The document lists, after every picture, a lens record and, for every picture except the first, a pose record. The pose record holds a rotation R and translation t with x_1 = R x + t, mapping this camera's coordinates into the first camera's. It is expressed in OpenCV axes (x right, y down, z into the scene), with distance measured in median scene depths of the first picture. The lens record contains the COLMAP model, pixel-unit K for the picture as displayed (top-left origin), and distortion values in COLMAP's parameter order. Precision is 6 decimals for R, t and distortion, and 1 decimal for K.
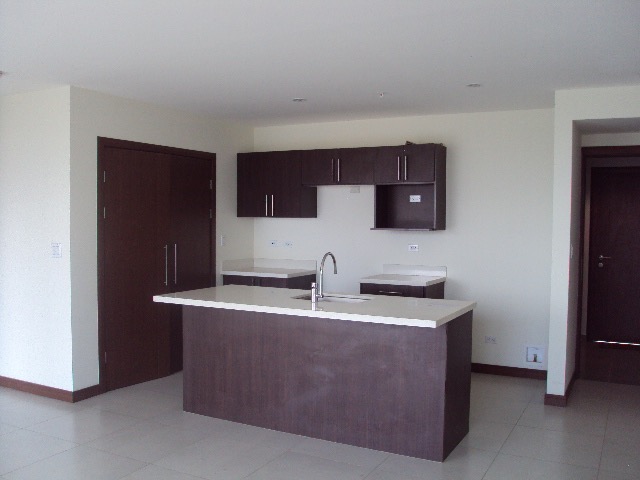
lens RADIAL K [[625.5, 0, 320.0], [0, 625.5, 240.0], [0, 0, 1]] dist [-0.001256, 0.007637]
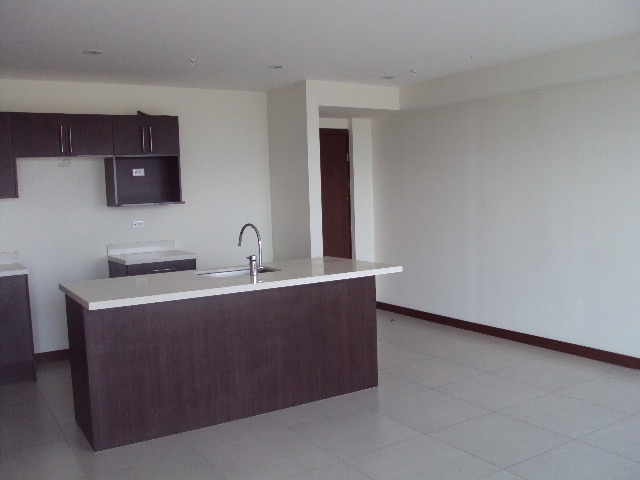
lens RADIAL K [[636.3, 0, 320.0], [0, 636.3, 240.0], [0, 0, 1]] dist [-0.016697, -0.010612]
pose [[0.523553, -0.098967, 0.846226, -0.556943], [0.072268, 0.994810, 0.071632, -0.014113], [-0.848923, 0.023652, 0.527987, 0.276240]]
